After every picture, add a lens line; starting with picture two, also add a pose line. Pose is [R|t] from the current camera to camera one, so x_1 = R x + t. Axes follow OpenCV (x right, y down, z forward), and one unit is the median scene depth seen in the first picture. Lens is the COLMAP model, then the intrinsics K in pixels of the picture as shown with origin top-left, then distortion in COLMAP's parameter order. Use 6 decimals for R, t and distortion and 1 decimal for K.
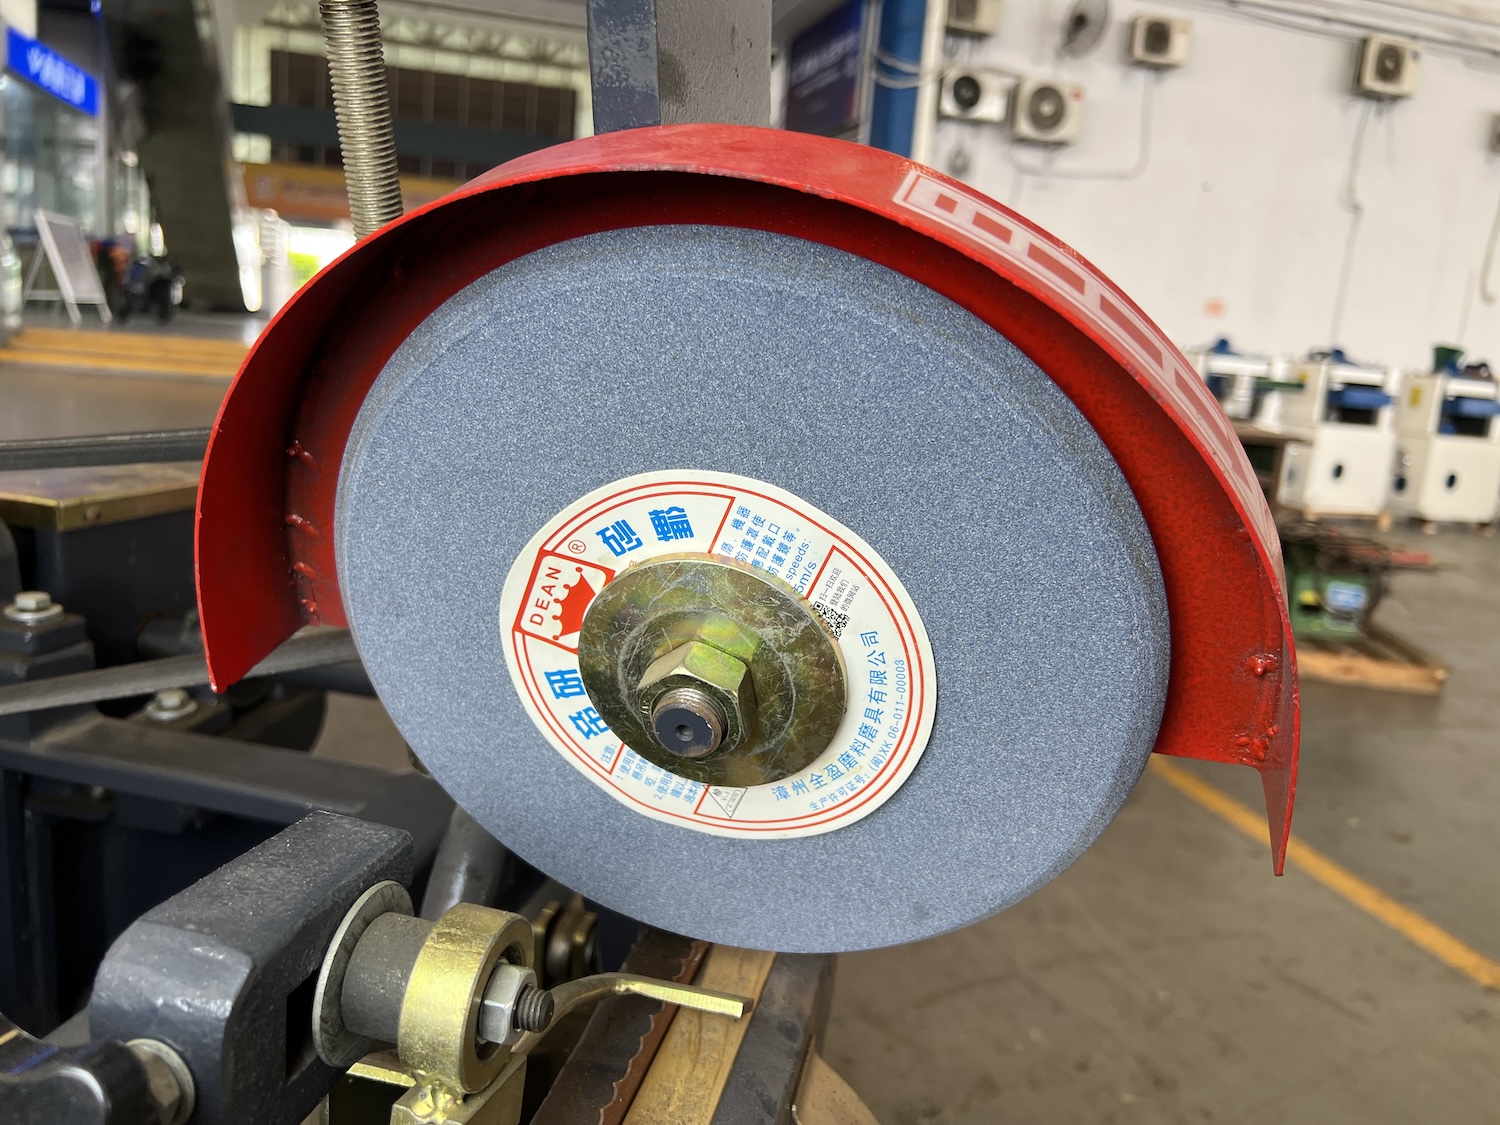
lens RADIAL K [[1156.5, 0, 746.8], [0, 1156.5, 570.3], [0, 0, 1]] dist [0.008681, -0.010362]
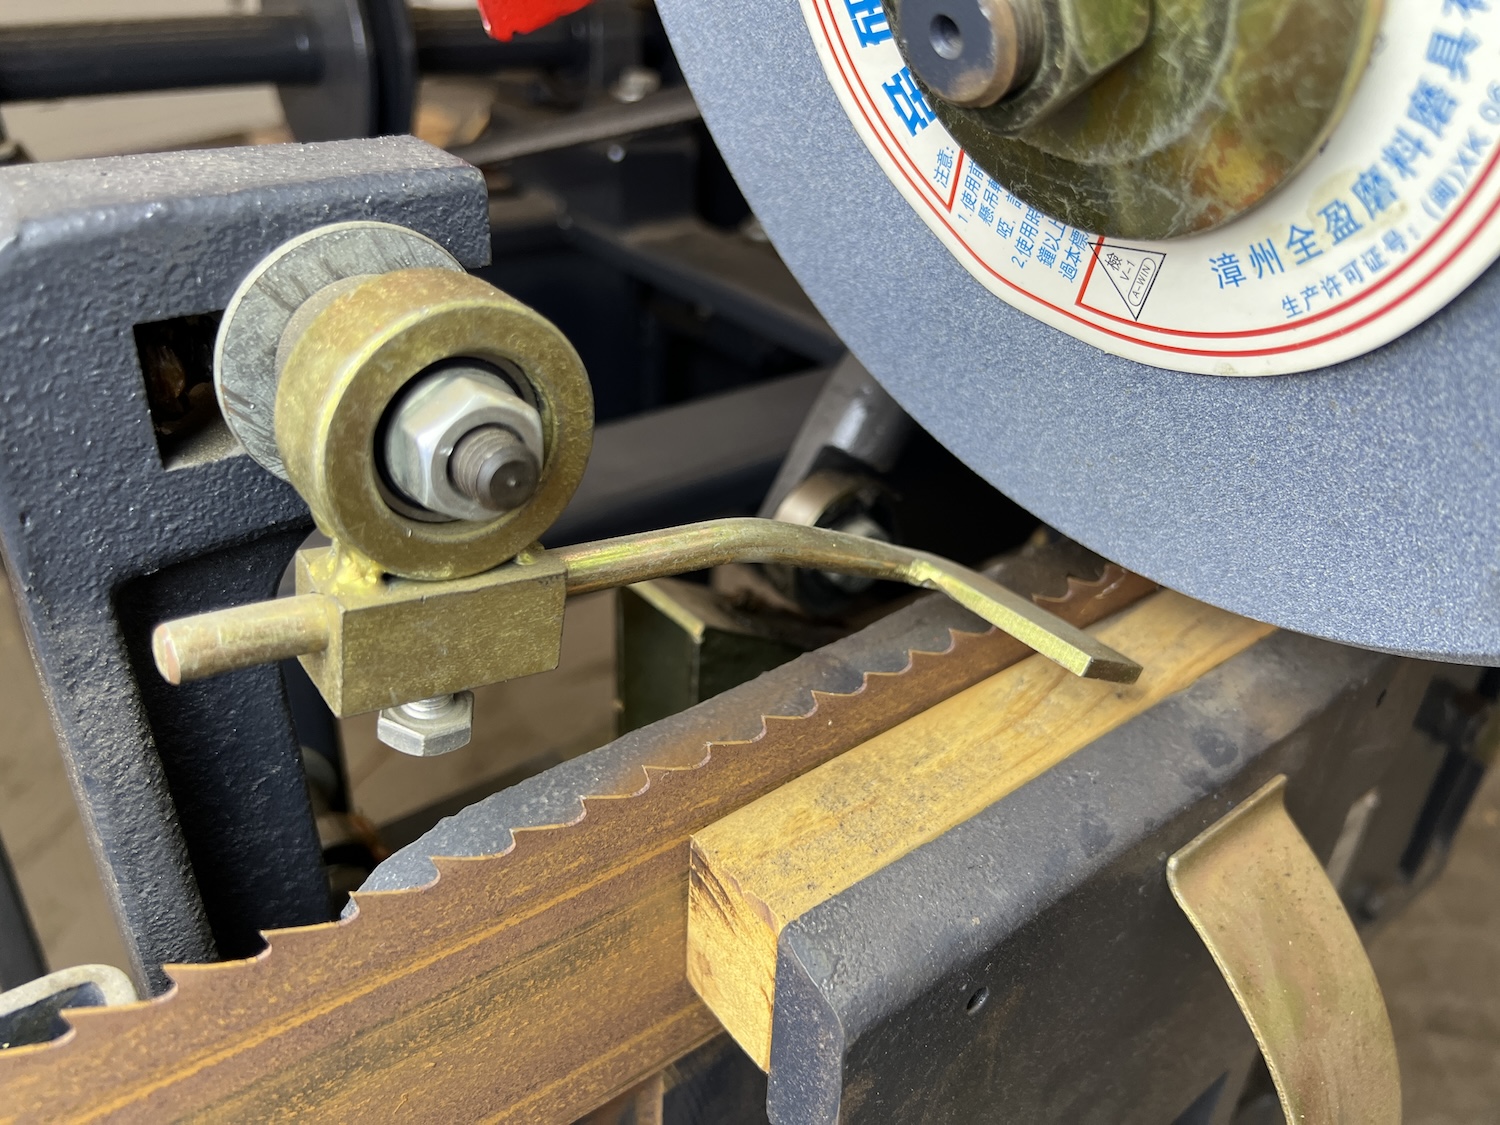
lens RADIAL K [[1156.5, 0, 759.3], [0, 1156.5, 559.1], [0, 0, 1]] dist [0.008681, -0.010362]
pose [[0.773813, 0.268689, -0.573602, 0.184267], [-0.108271, 0.948353, 0.298169, 0.181632], [0.624092, -0.168622, 0.762939, 0.485646]]
